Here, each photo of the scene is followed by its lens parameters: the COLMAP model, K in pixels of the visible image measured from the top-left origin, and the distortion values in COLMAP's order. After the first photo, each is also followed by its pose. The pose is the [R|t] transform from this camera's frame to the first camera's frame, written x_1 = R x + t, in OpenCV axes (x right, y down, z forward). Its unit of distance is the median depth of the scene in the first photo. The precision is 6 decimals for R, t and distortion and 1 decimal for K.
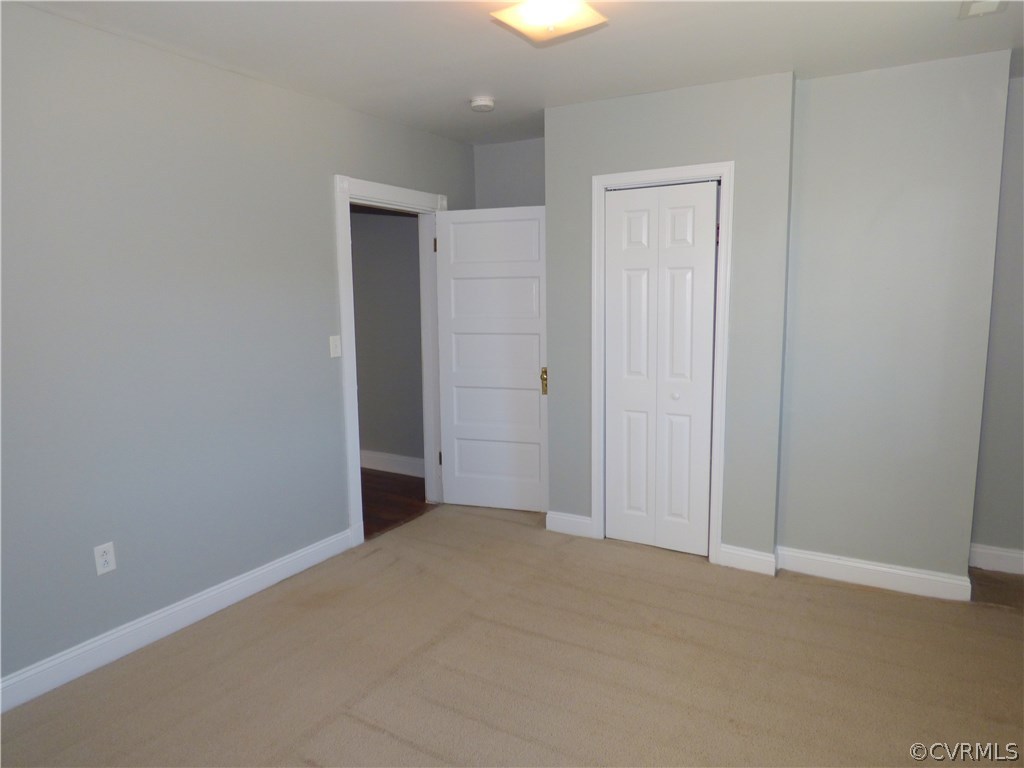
lens RADIAL K [[624.5, 0, 512.5], [0, 624.5, 380.6], [0, 0, 1]] dist [-0.005661, 0.004199]
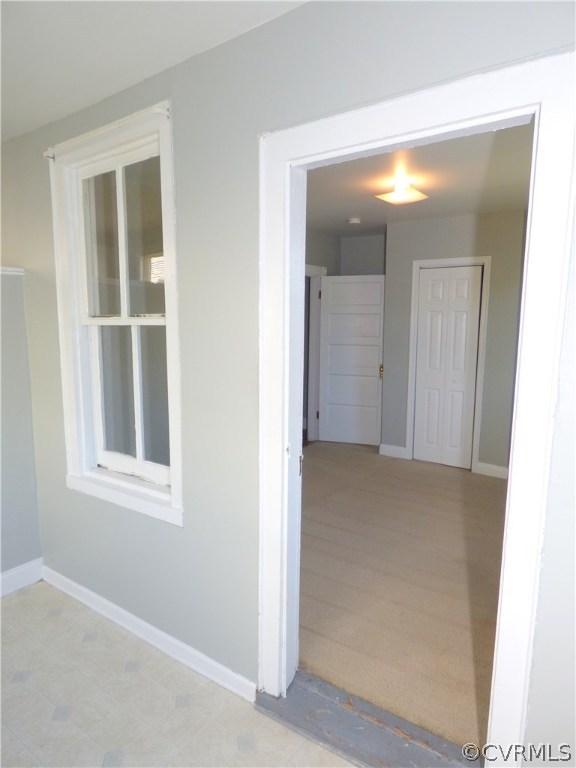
lens RADIAL K [[468.3, 0, 288.5], [0, 468.3, 387.0], [0, 0, 1]] dist [-0.005661, 0.004199]
pose [[0.995764, 0.028775, -0.087325, -0.100378], [-0.028147, 0.999568, 0.008416, 0.041745], [0.087529, -0.005923, 0.996144, -0.389578]]
